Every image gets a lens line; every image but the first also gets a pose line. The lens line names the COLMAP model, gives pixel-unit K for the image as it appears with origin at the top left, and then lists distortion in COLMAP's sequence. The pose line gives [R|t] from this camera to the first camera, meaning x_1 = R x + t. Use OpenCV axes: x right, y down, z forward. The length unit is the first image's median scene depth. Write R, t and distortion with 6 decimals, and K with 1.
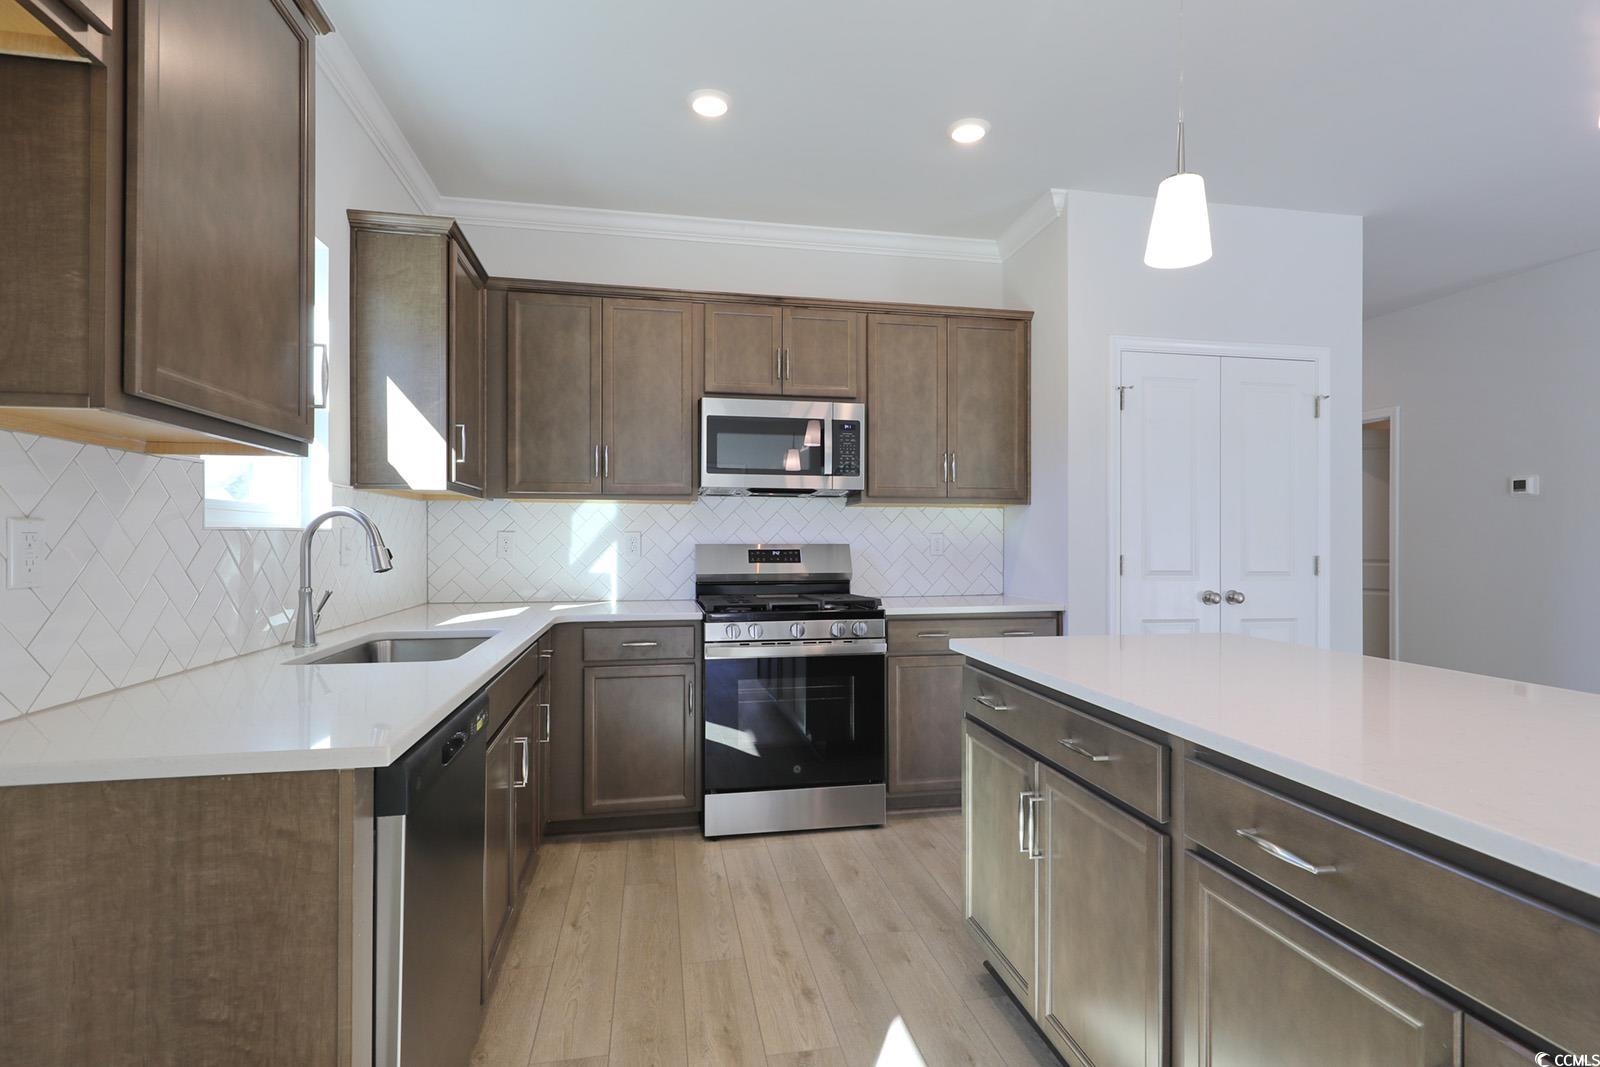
lens RADIAL K [[767.6, 0, 800.0], [0, 767.6, 533.5], [0, 0, 1]] dist [0.005597, -0.000084]
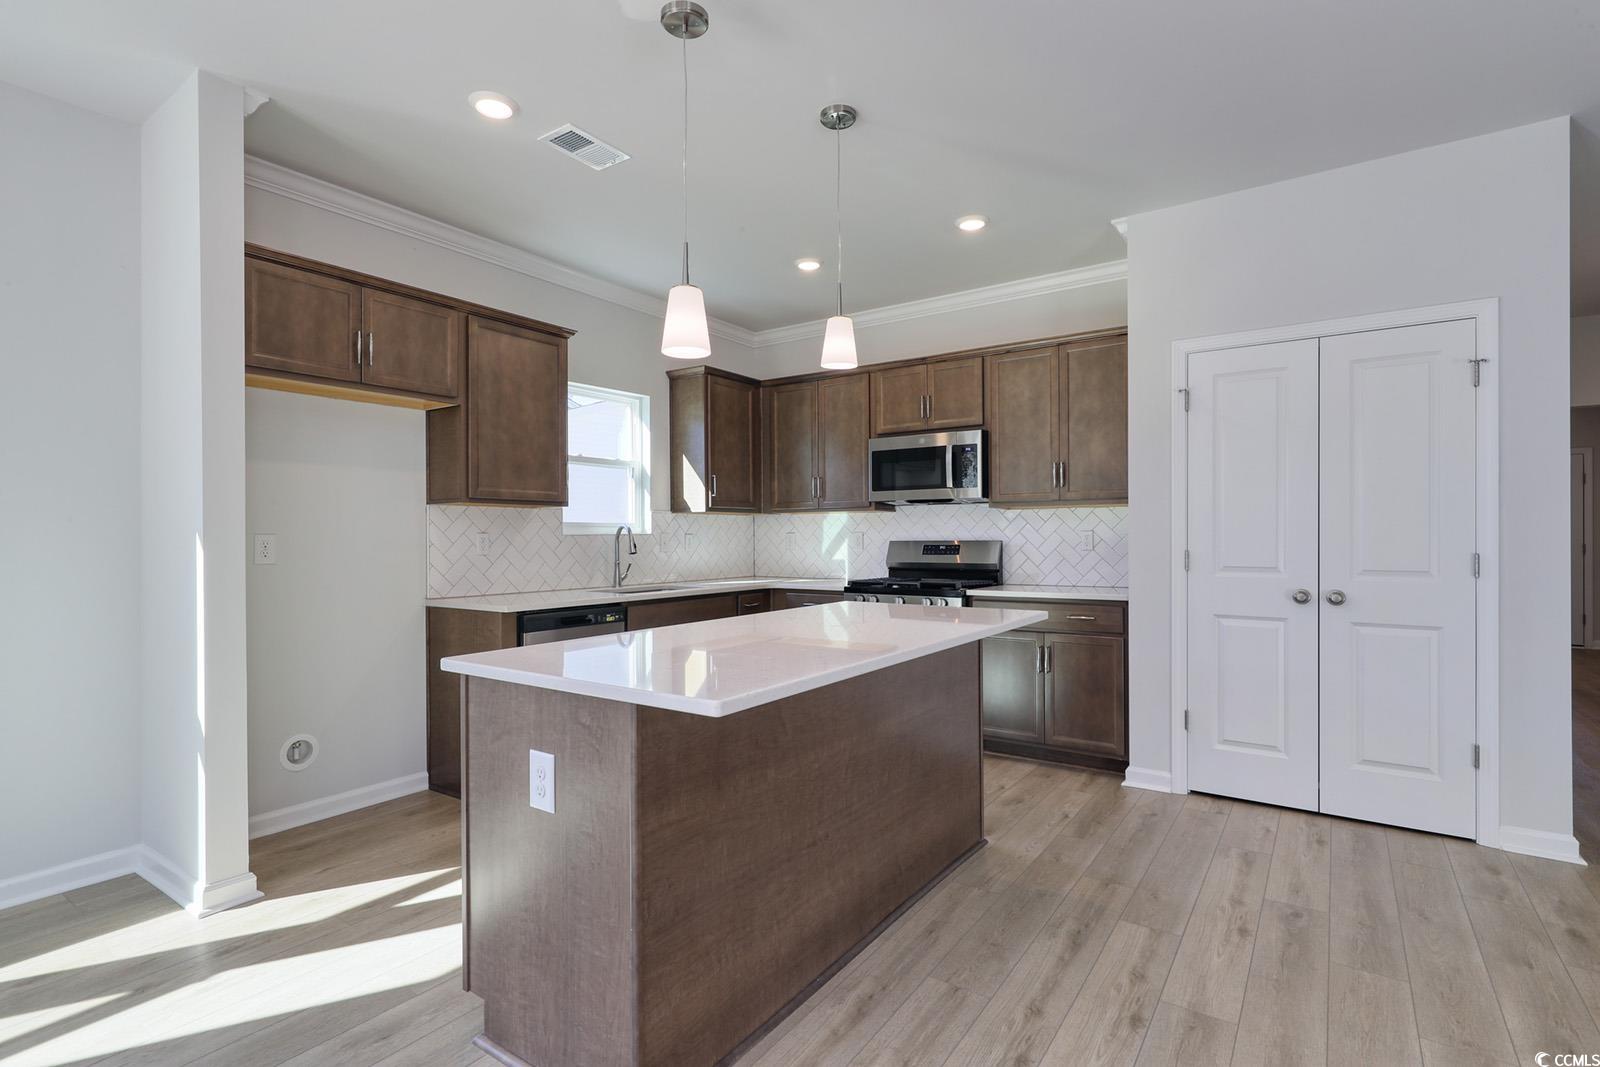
lens RADIAL K [[767.6, 0, 800.0], [0, 767.6, 533.5], [0, 0, 1]] dist [0.005597, -0.000084]
pose [[0.696919, -0.007758, -0.717108, 0.783333], [0.011257, 0.999937, 0.000123, -0.001453], [0.717062, -0.008158, 0.696962, -0.096517]]
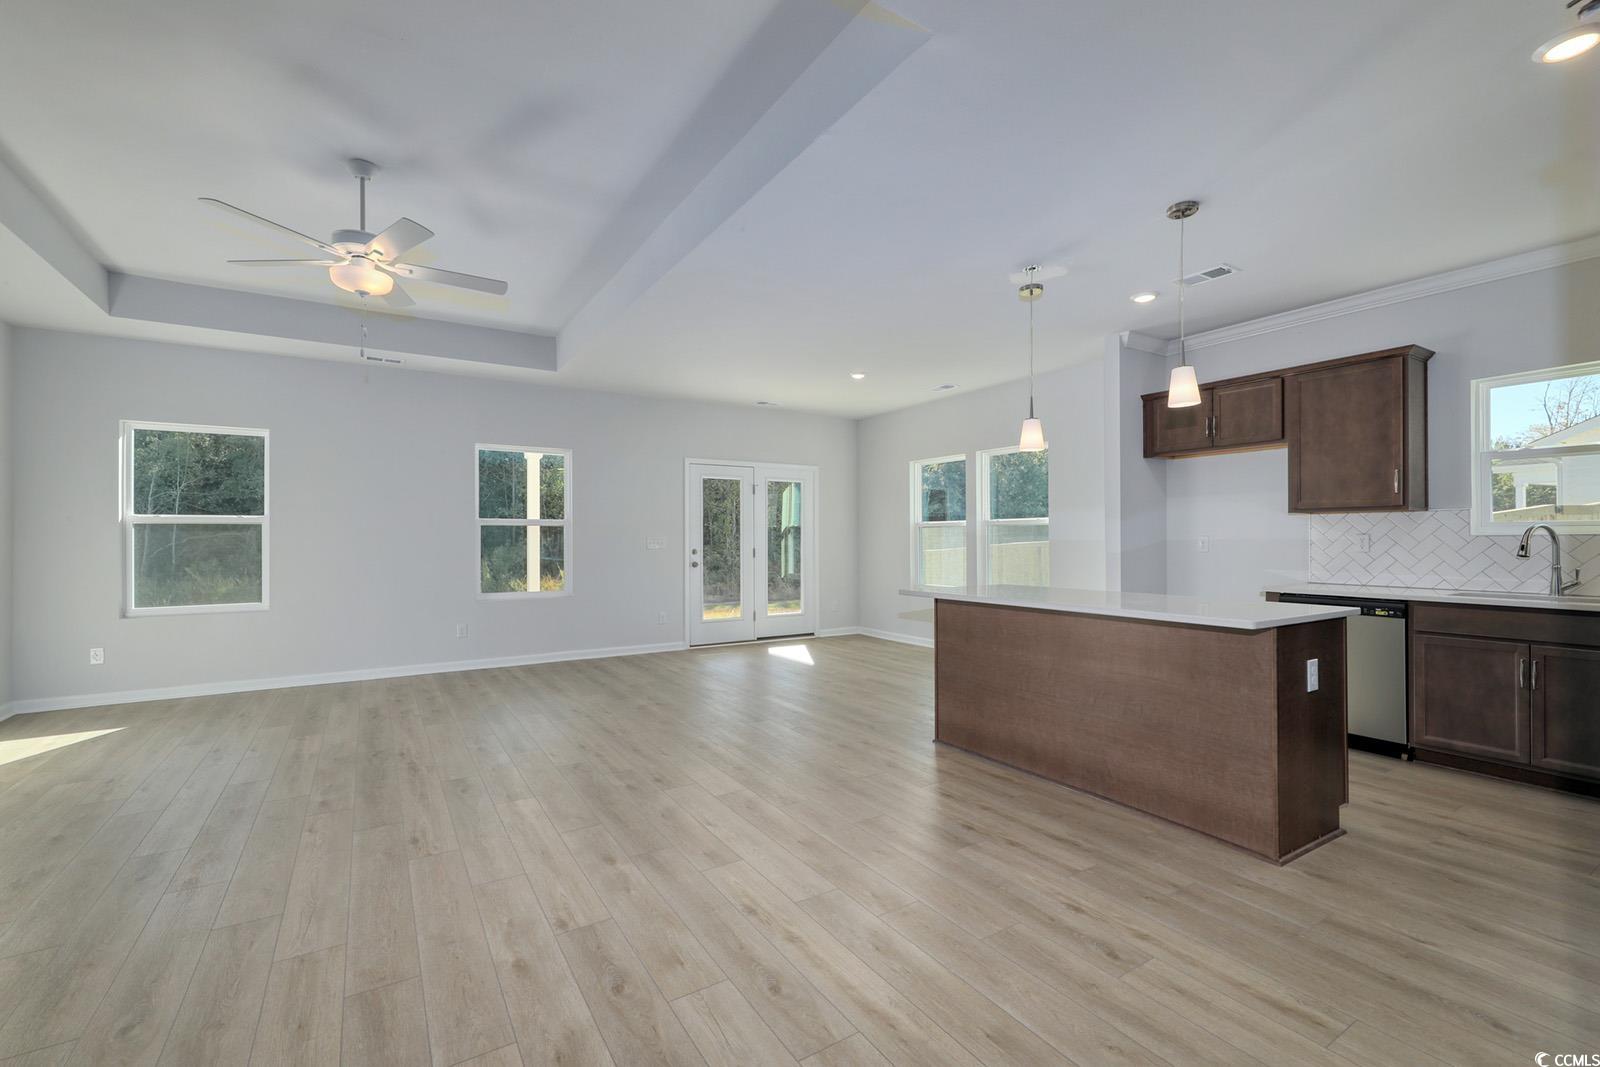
lens RADIAL K [[681.3, 0, 799.1], [0, 681.3, 536.8], [0, 0, 1]] dist [0.003806, -0.000084]
pose [[-0.930880, -0.001119, -0.365323, 1.041803], [0.003232, 0.999931, -0.011299, 0.007768], [0.365311, -0.011698, -0.930812, 1.140040]]
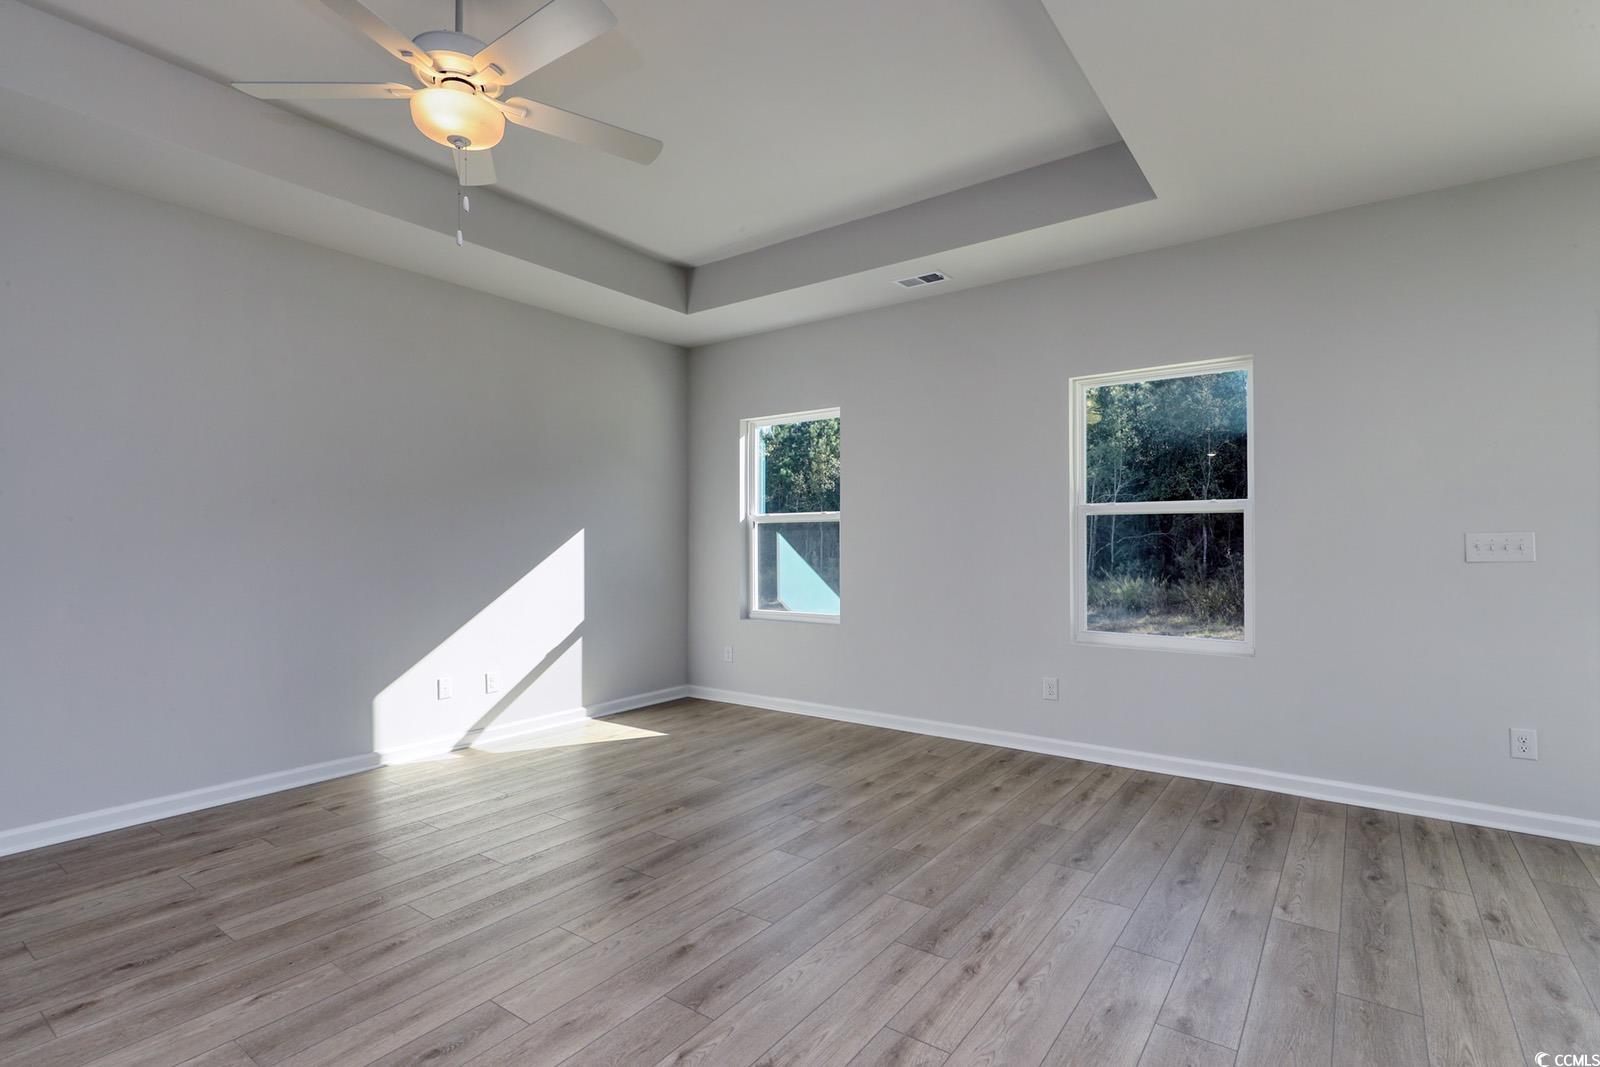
lens RADIAL K [[762.1, 0, 803.6], [0, 762.1, 544.6], [0, 0, 1]] dist [0.002732, 0.000398]
pose [[-0.684720, -0.003782, 0.728796, 0.587115], [-0.004623, 0.999989, 0.000846, 0.000715], [-0.728791, -0.002790, -0.684730, 0.269060]]
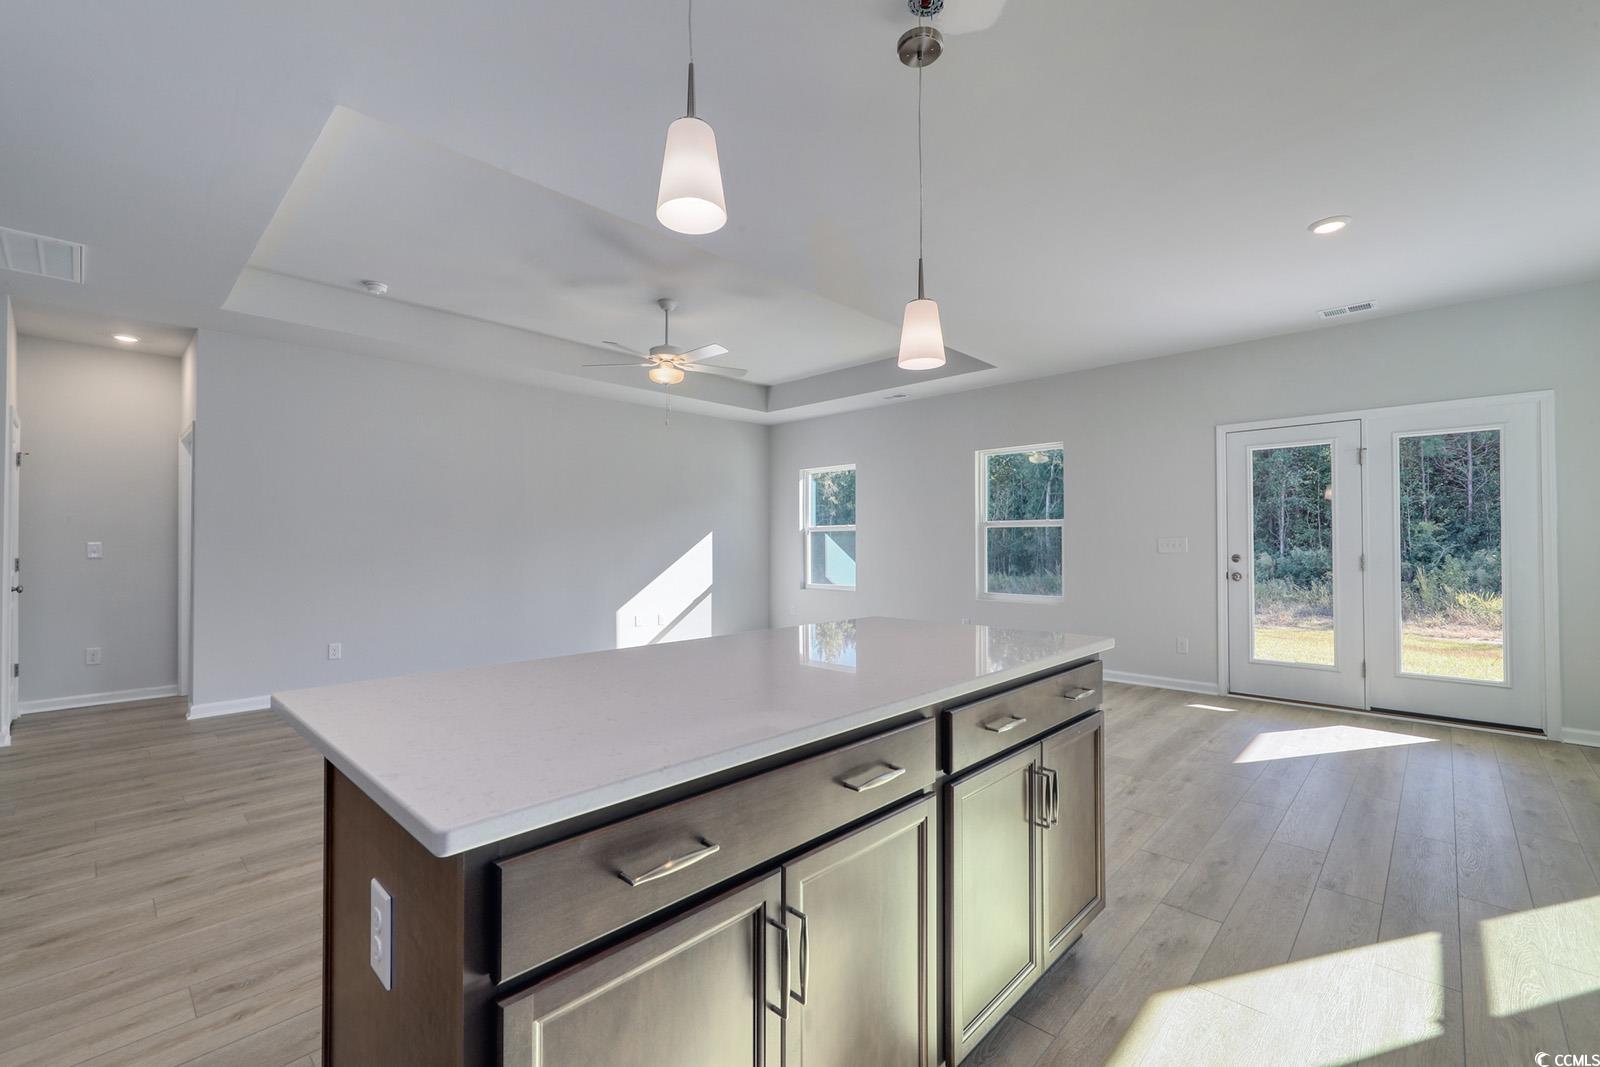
lens RADIAL K [[670.1, 0, 800.0], [0, 670.1, 533.5], [0, 0, 1]] dist [0.000329, -0.000177]
pose [[-0.585501, 0.010677, 0.810601, -0.072222], [-0.002380, 0.999886, -0.014889, -0.000583], [-0.810668, -0.010647, -0.585409, 0.653611]]
